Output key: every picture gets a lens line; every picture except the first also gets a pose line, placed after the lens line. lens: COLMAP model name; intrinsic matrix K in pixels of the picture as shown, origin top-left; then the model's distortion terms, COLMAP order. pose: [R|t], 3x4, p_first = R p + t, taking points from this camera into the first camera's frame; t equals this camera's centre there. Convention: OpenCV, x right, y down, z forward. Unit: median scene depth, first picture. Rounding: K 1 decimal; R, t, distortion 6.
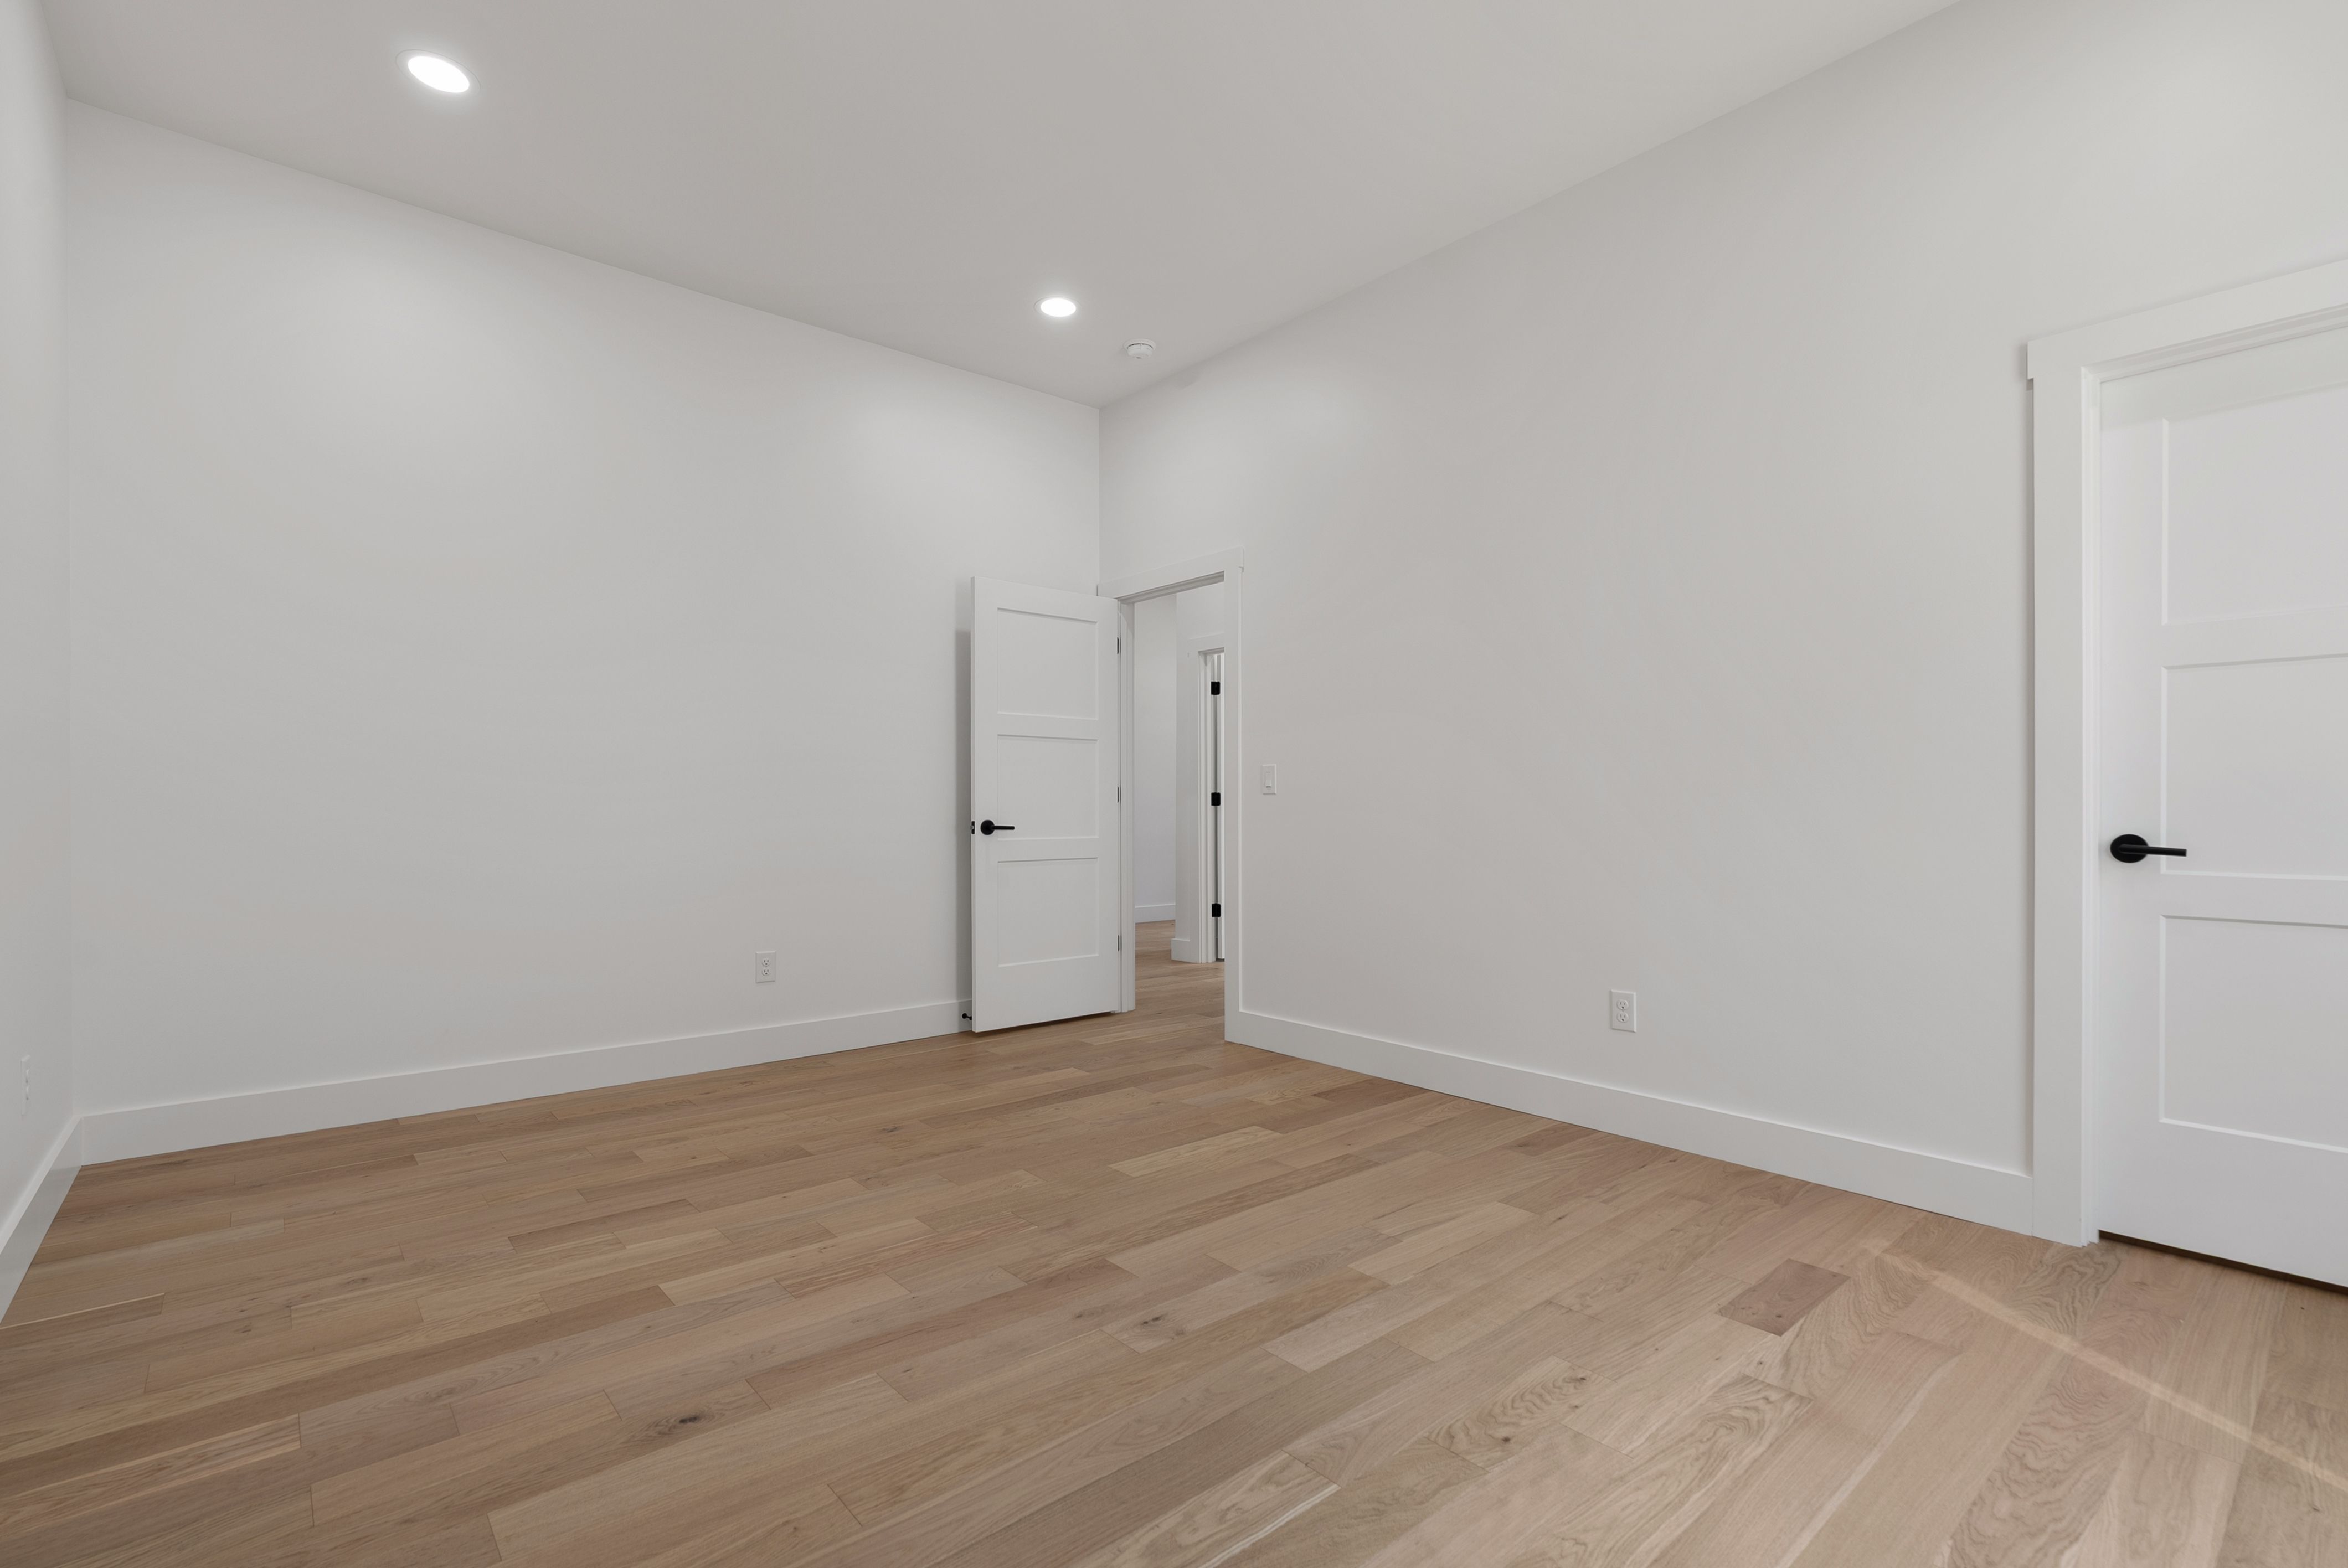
lens RADIAL K [[1066.1, 0, 1170.7], [0, 1066.1, 787.5], [0, 0, 1]] dist [0.000174, 0.000134]
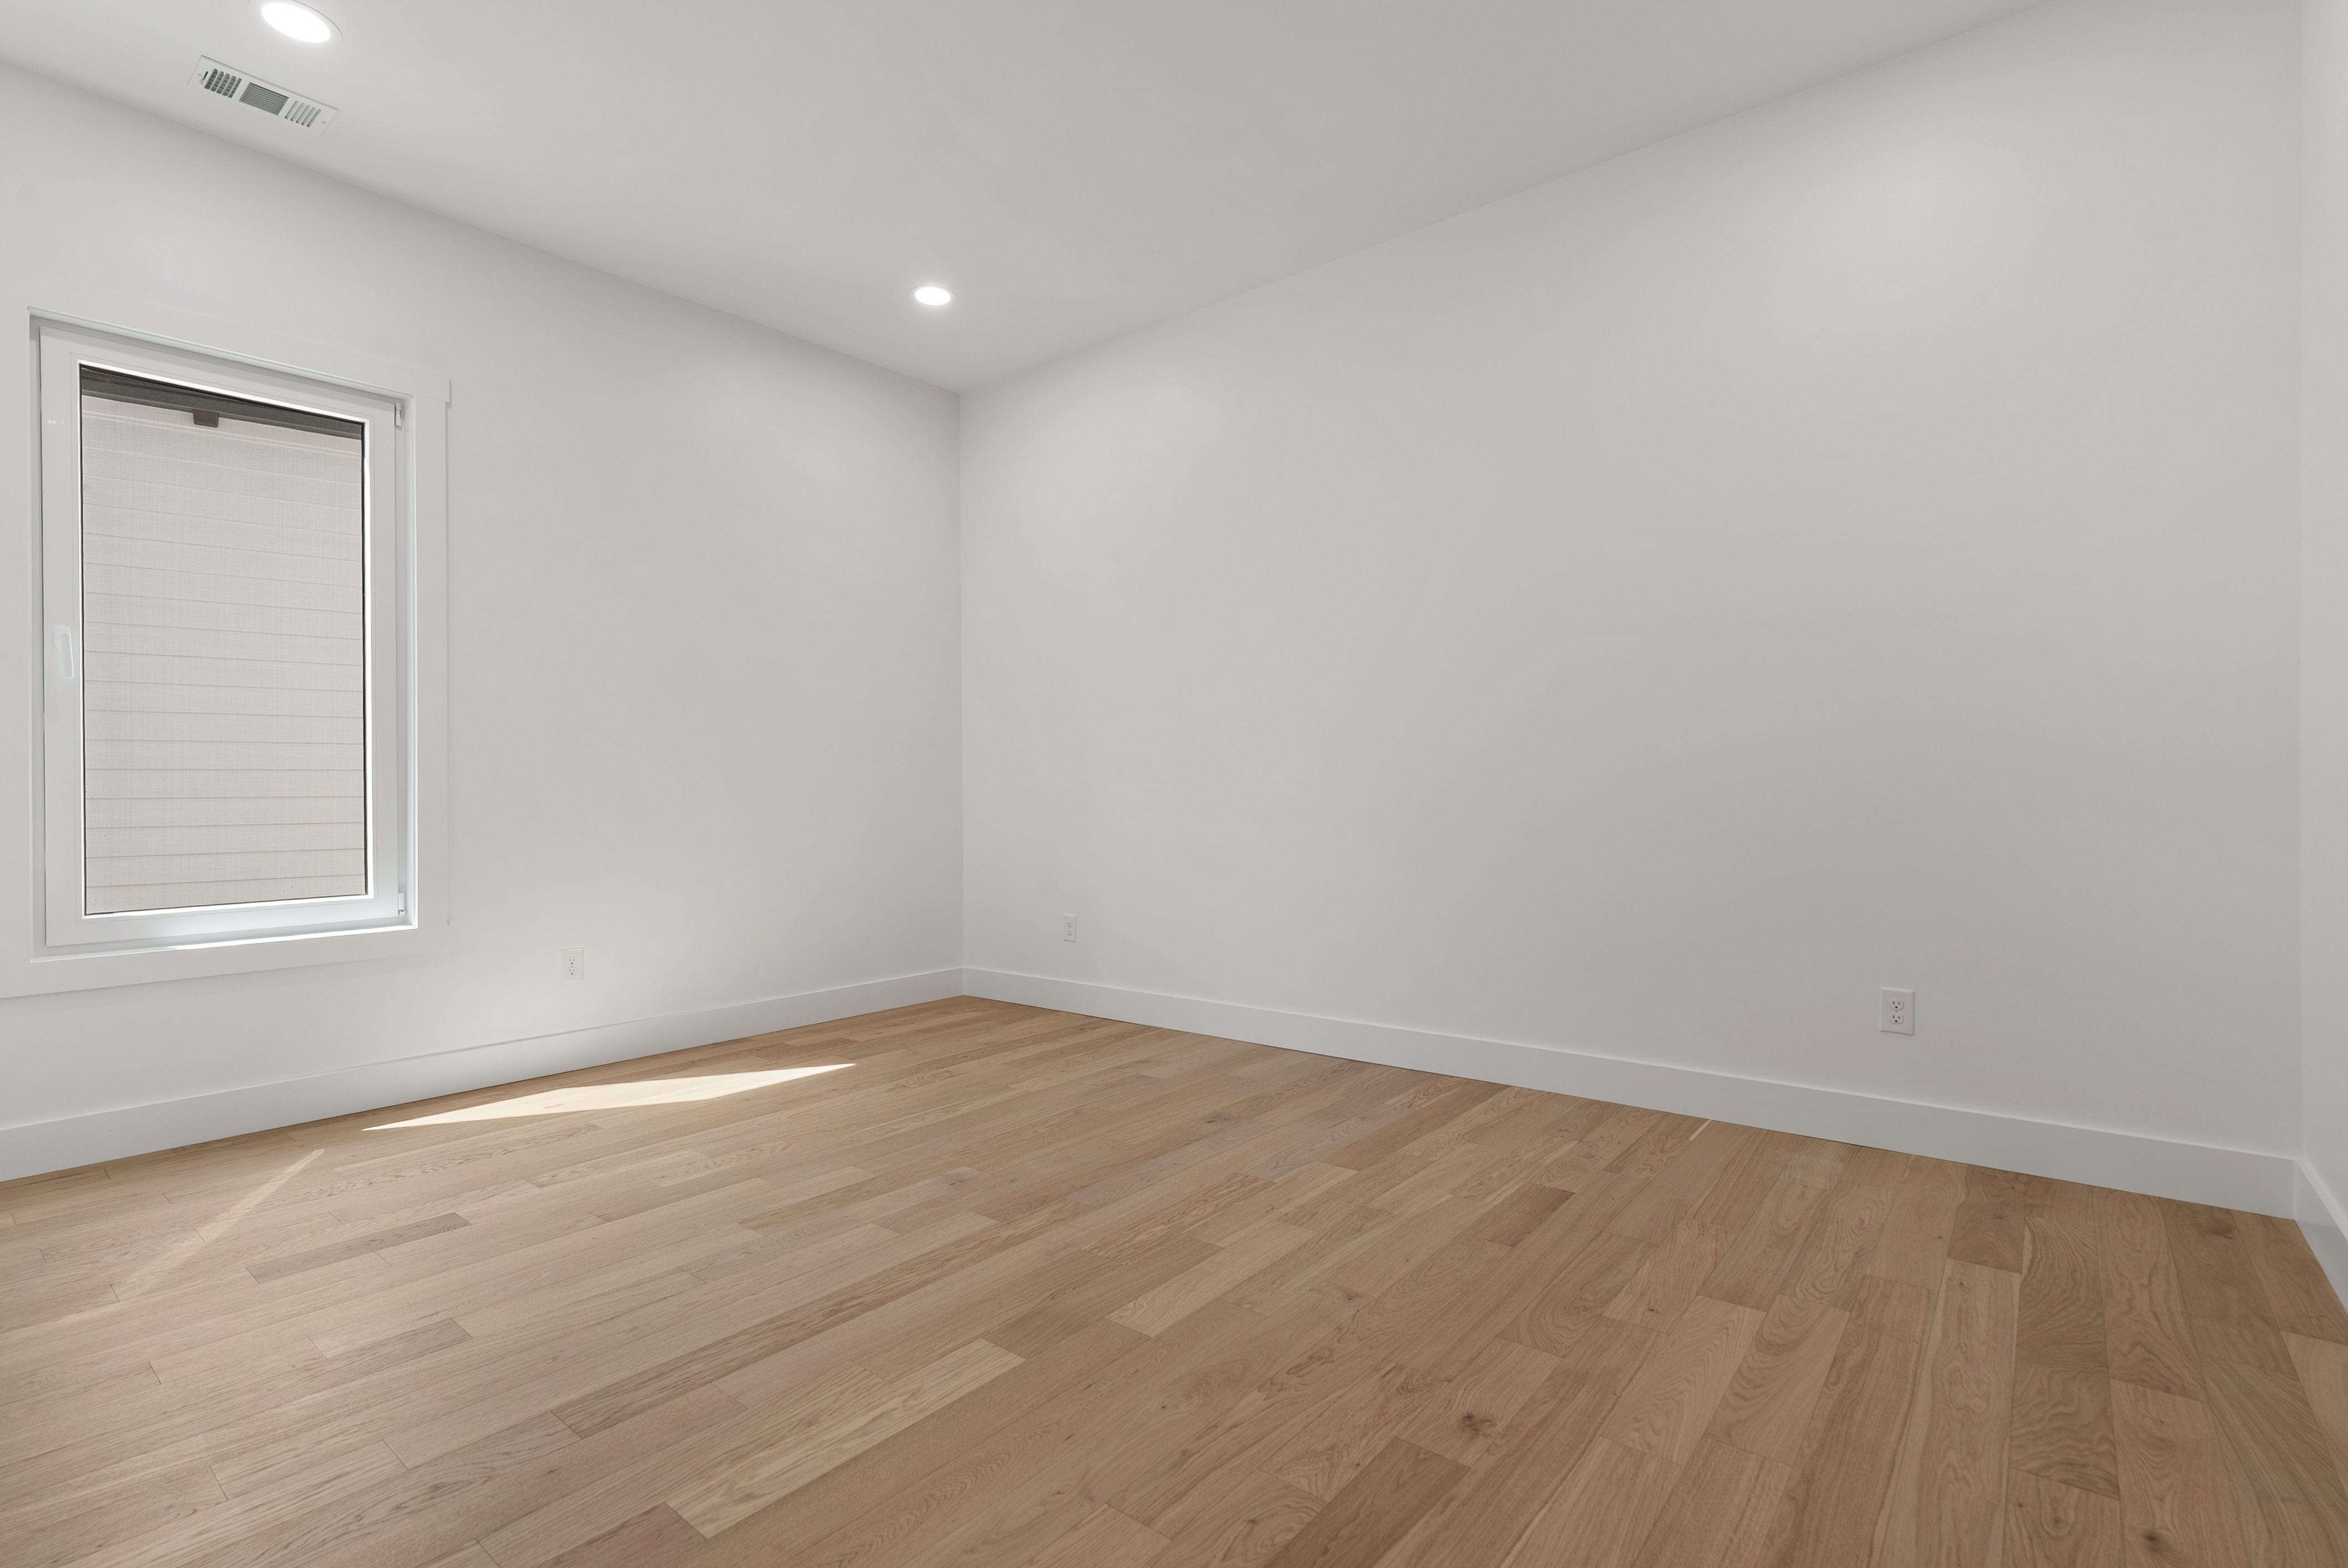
lens RADIAL K [[1066.1, 0, 1171.4], [0, 1066.1, 796.7], [0, 0, 1]] dist [0.000174, 0.000134]
pose [[-0.983765, 0.011918, -0.179063, -0.042613], [0.013875, 0.999857, -0.009684, 0.033851], [0.178922, -0.012011, -0.983790, 1.992672]]
